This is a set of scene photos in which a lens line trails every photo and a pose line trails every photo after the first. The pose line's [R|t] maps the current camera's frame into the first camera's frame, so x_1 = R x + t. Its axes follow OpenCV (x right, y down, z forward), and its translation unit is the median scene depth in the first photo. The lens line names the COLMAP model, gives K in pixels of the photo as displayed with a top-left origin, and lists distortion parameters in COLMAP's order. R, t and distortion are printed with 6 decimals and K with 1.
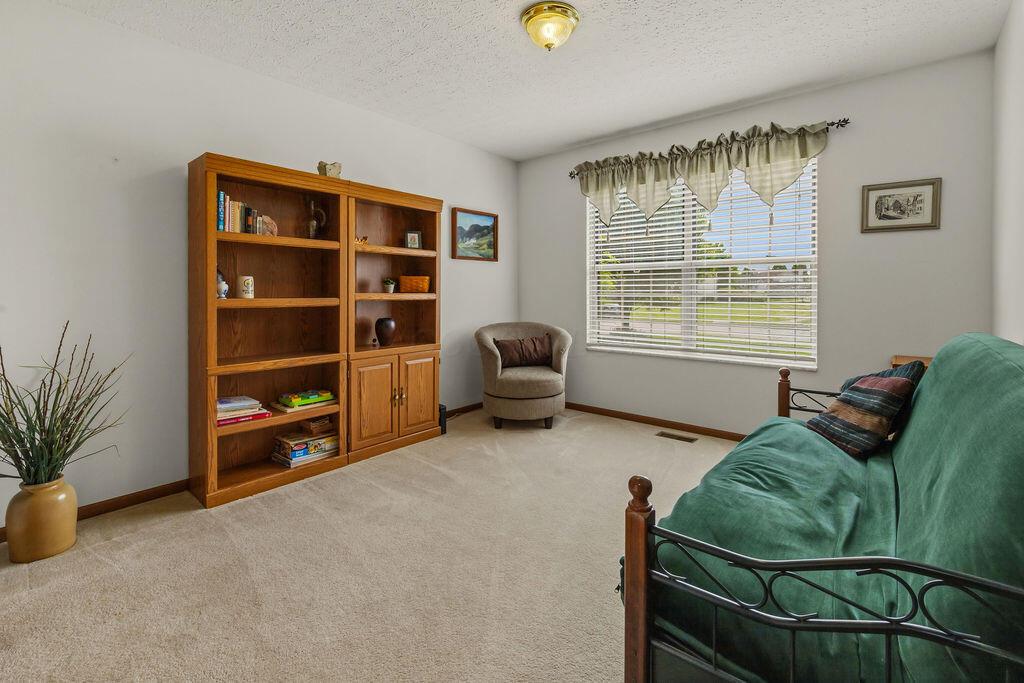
lens RADIAL K [[452.3, 0, 508.5], [0, 452.3, 281.5], [0, 0, 1]] dist [0.000789, -0.001376]
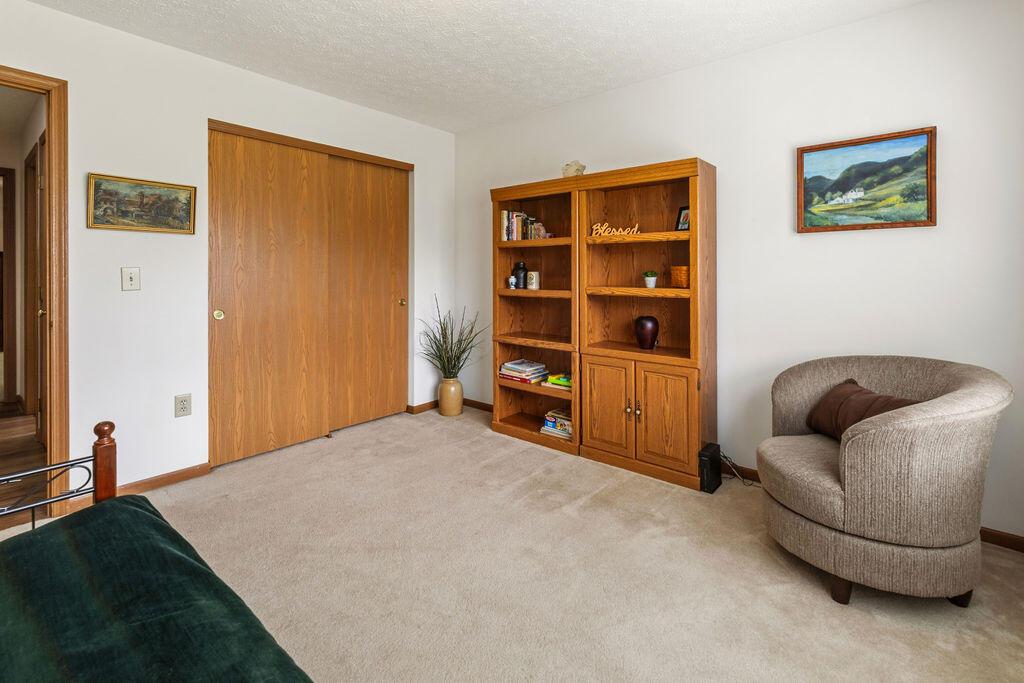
lens RADIAL K [[452.3, 0, 518.4], [0, 452.3, 279.5], [0, 0, 1]] dist [0.000789, -0.001376]
pose [[0.021903, -0.003856, -0.999753, 0.573281], [0.011149, 0.999931, -0.003613, 0.010822], [0.999698, -0.011067, 0.021944, 0.741002]]
